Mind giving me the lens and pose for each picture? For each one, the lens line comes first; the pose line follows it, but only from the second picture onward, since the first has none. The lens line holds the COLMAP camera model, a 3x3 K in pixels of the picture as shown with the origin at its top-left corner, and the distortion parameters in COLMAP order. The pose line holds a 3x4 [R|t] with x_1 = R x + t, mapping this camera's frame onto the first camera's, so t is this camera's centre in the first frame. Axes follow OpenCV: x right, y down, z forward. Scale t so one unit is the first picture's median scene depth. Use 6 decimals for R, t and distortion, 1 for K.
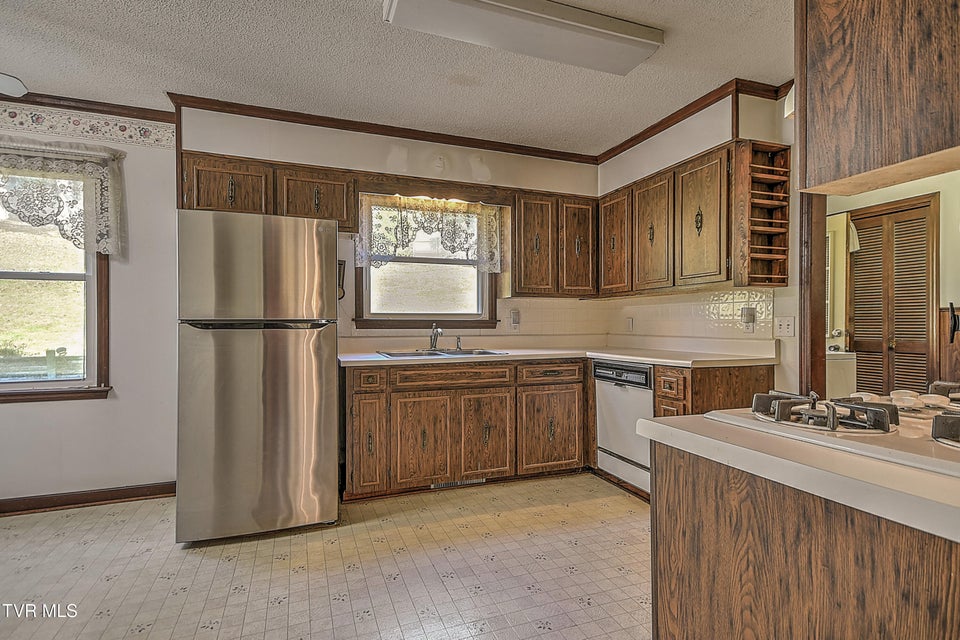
lens RADIAL K [[472.9, 0, 483.4], [0, 472.9, 325.3], [0, 0, 1]] dist [0.026199, -0.006811]
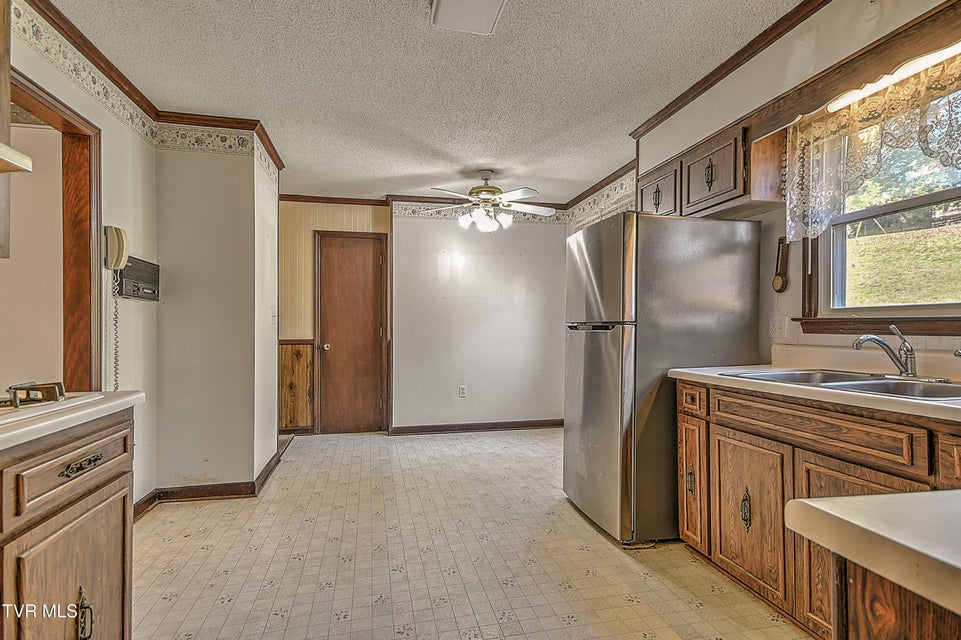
lens RADIAL K [[473.4, 0, 468.7], [0, 473.4, 324.1], [0, 0, 1]] dist [0.026199, -0.006811]
pose [[-0.146849, -0.003074, -0.989154, 0.566794], [-0.000918, 0.999995, -0.002972, -0.002959], [0.989159, 0.000472, -0.146851, 0.751405]]
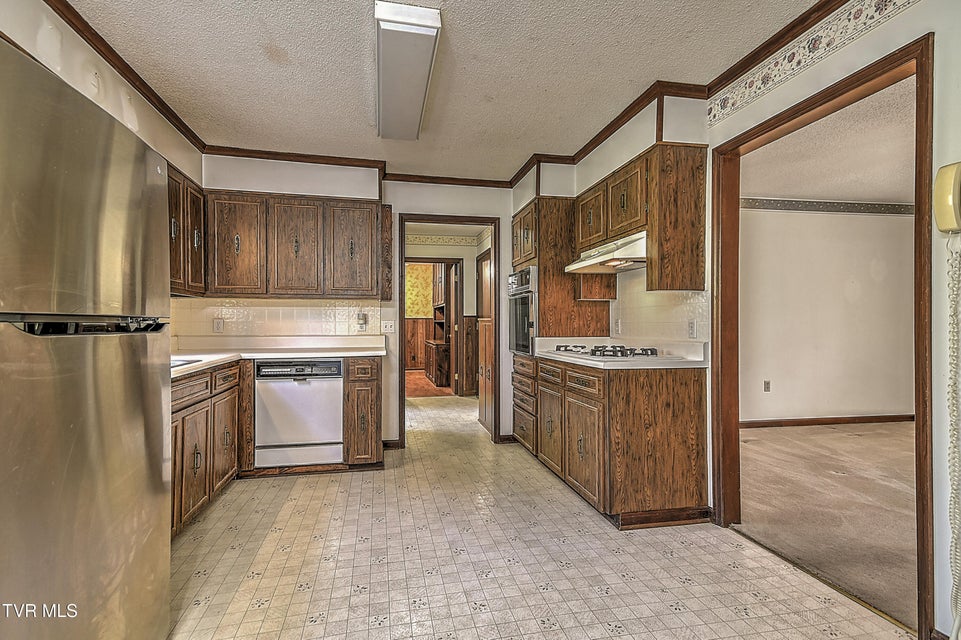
lens RADIAL K [[473.4, 0, 468.9], [0, 473.4, 321.1], [0, 0, 1]] dist [0.026199, -0.006811]
pose [[0.166445, 0.007575, 0.986022, -0.783384], [0.001914, 0.999966, -0.008005, -0.002457], [-0.986049, 0.003220, 0.166425, 0.440024]]
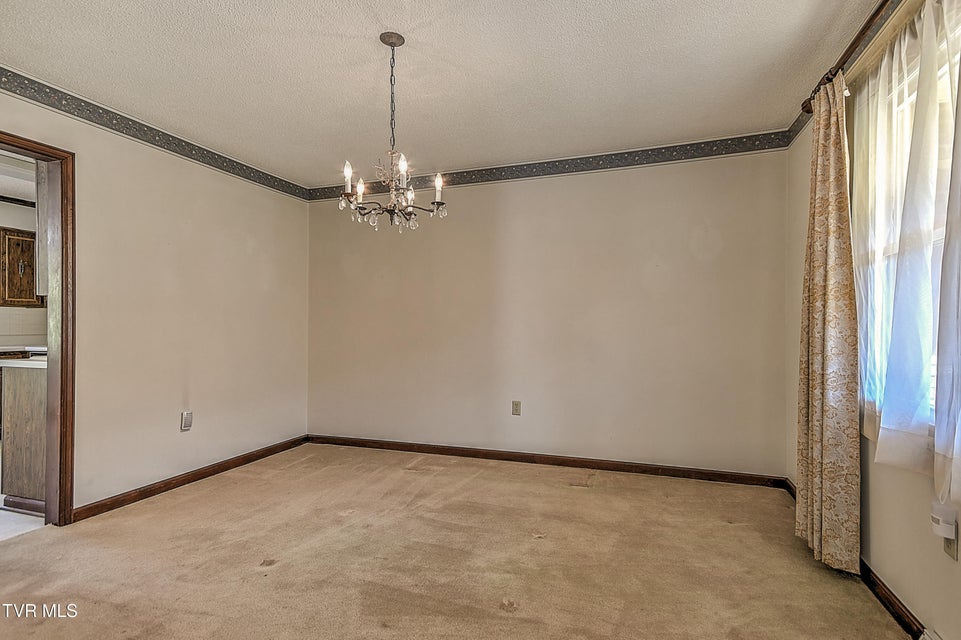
lens RADIAL K [[473.4, 0, 471.5], [0, 473.4, 324.4], [0, 0, 1]] dist [0.026199, -0.006811]
pose [[0.644902, 0.008436, 0.764219, -0.022484], [-0.003392, 0.999961, -0.008176, -0.004417], [-0.764258, 0.002681, 0.644905, -1.070074]]
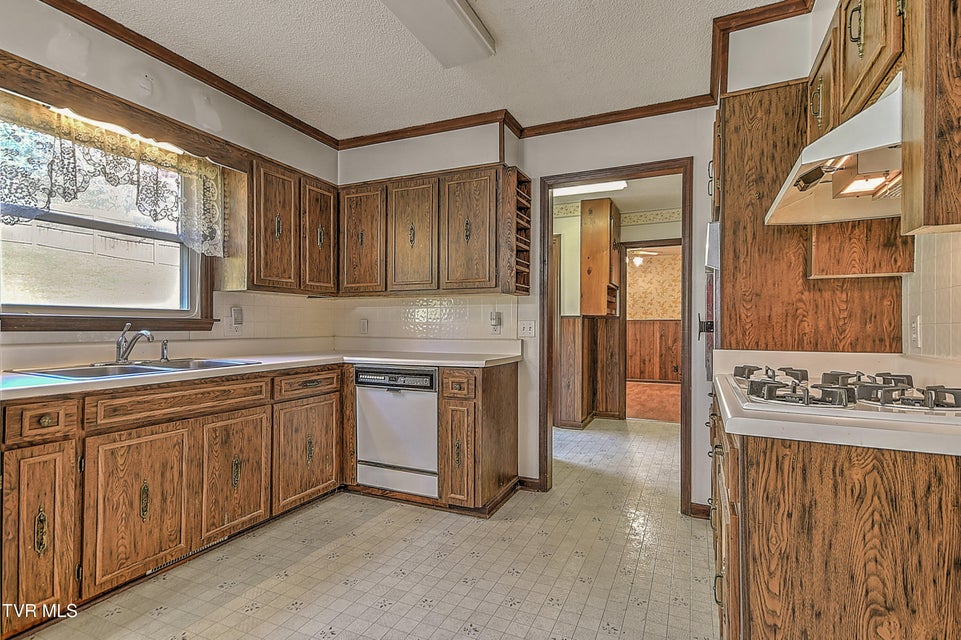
lens RADIAL K [[473.4, 0, 476.6], [0, 473.4, 325.9], [0, 0, 1]] dist [0.026199, -0.006811]
pose [[0.711709, 0.006014, 0.702449, -0.272340], [-0.004459, 0.999982, -0.004043, 0.000515], [-0.702460, -0.000254, 0.711723, 0.219565]]
